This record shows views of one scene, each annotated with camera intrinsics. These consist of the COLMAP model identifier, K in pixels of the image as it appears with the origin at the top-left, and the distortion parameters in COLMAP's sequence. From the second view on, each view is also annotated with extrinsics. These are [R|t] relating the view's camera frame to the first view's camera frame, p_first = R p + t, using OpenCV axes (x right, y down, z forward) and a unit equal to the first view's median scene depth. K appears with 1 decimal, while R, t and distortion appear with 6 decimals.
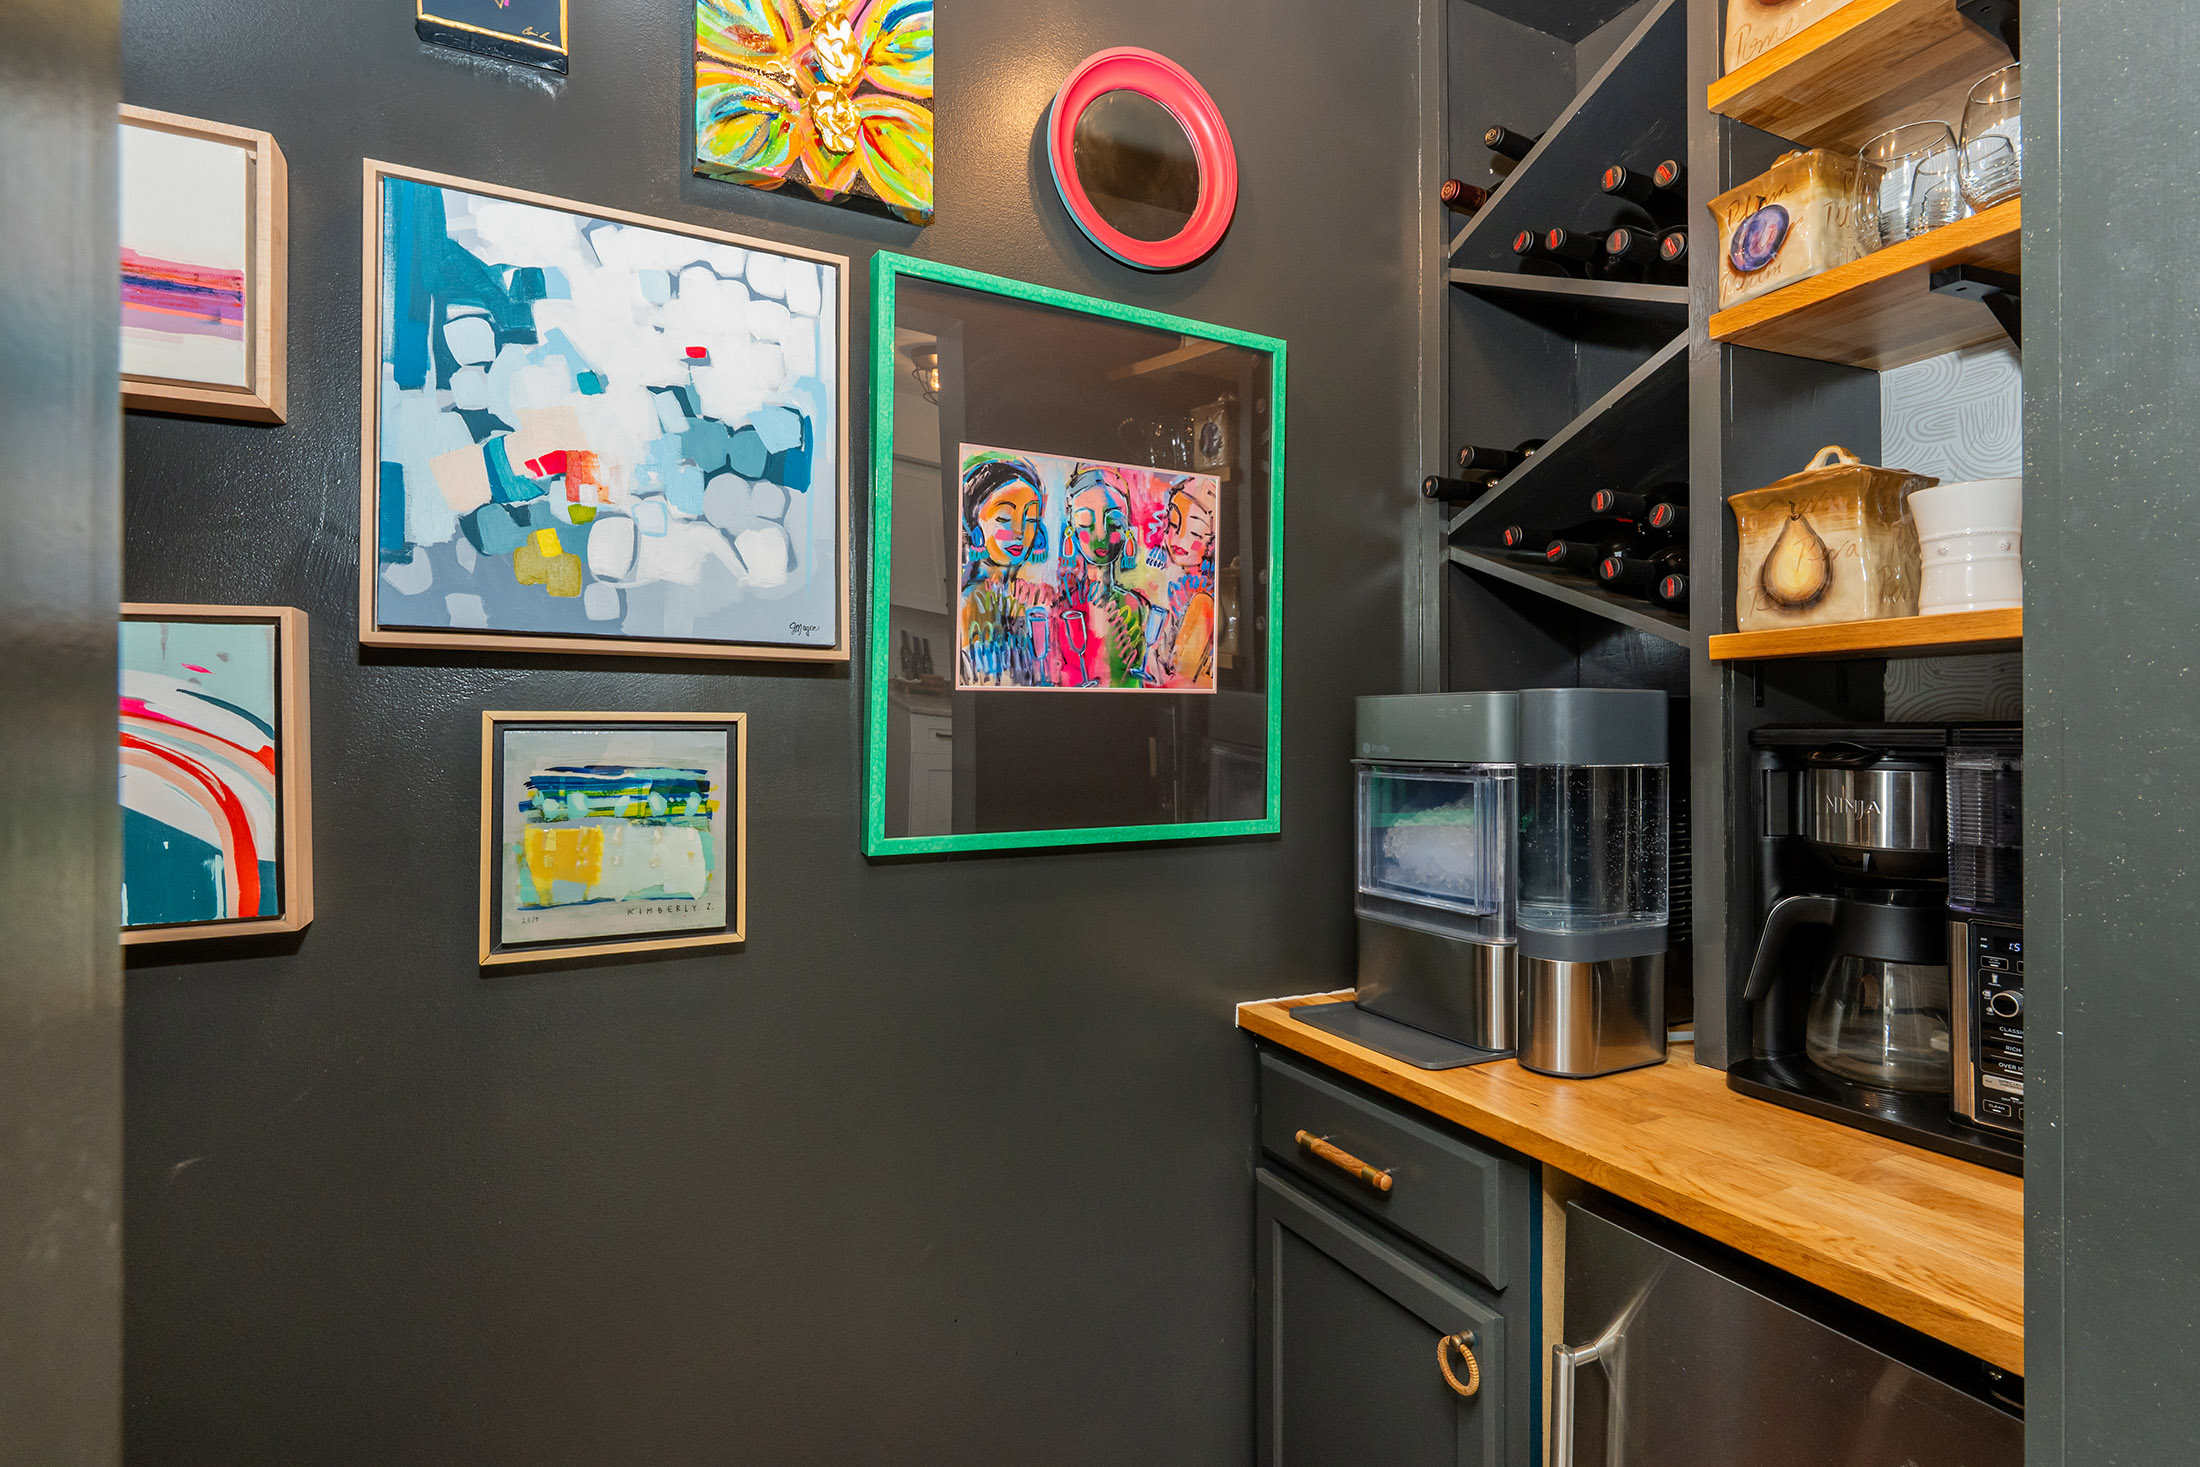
lens RADIAL K [[1083.1, 0, 1108.7], [0, 1083.1, 734.5], [0, 0, 1]] dist [0.020671, -0.003025]
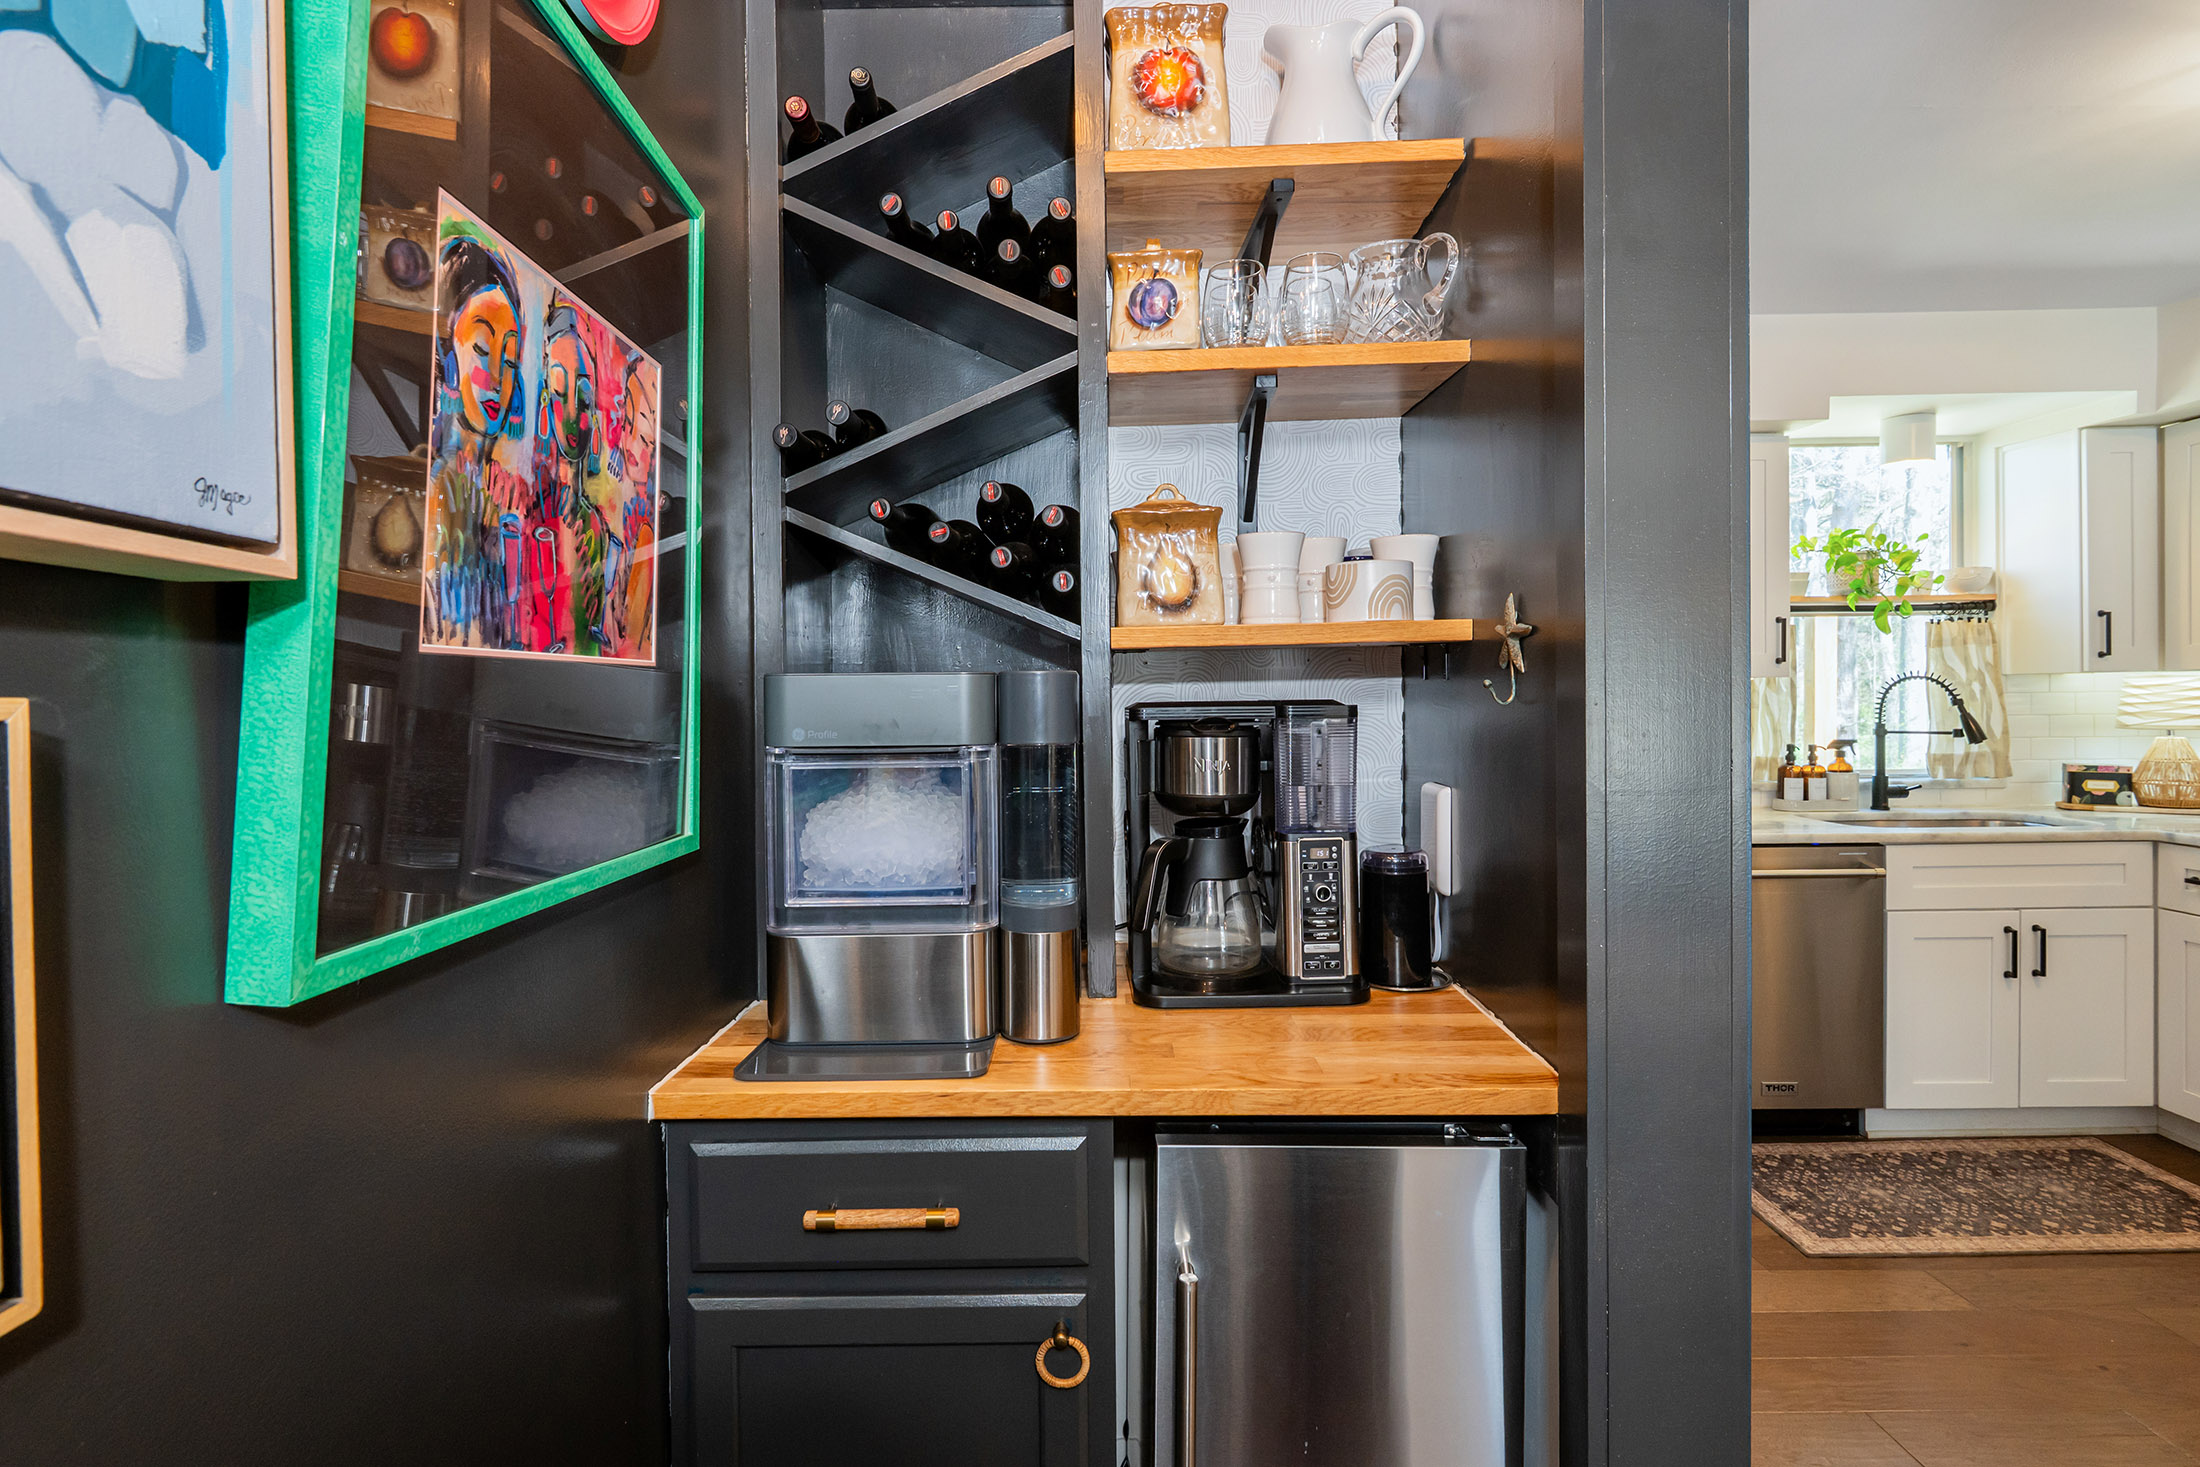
lens RADIAL K [[1083.1, 0, 1104.2], [0, 1083.1, 711.7], [0, 0, 1]] dist [0.020671, -0.003025]
pose [[0.446973, -0.016856, 0.894388, -0.460394], [0.014303, 0.999829, 0.011695, -0.013364], [-0.894433, 0.007565, 0.447138, 0.459500]]
